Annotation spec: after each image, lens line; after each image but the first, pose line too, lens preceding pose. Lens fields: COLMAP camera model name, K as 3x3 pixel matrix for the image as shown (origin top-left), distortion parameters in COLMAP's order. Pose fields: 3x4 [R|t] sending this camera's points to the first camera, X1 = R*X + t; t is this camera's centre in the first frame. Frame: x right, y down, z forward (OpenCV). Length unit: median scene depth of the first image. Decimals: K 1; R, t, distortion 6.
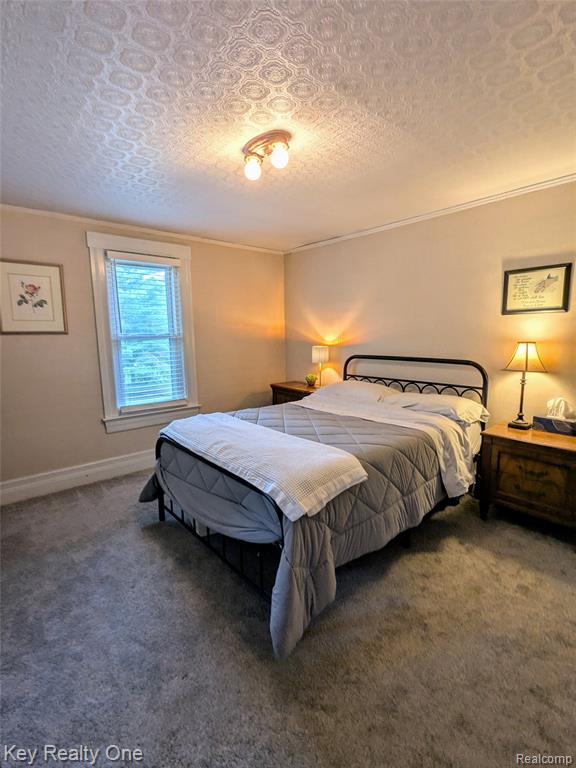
lens RADIAL K [[362.7, 0, 286.0], [0, 362.7, 384.1], [0, 0, 1]] dist [-0.004593, 0.002867]
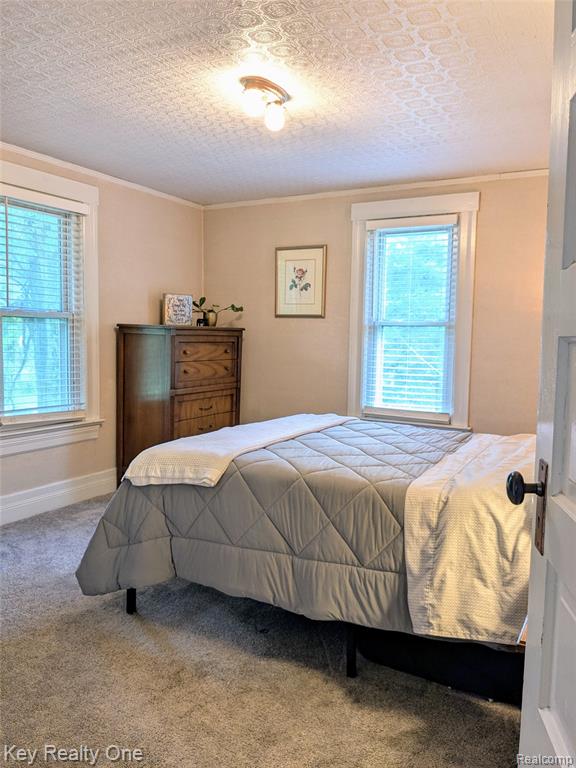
lens RADIAL K [[606.0, 0, 286.4], [0, 606.0, 382.6], [0, 0, 1]] dist [0.036602, -0.075131]
pose [[0.345943, 0.090807, -0.933851, 0.890934], [-0.156090, 0.987006, 0.038152, -0.018335], [0.925181, 0.132566, 0.355622, 0.394459]]
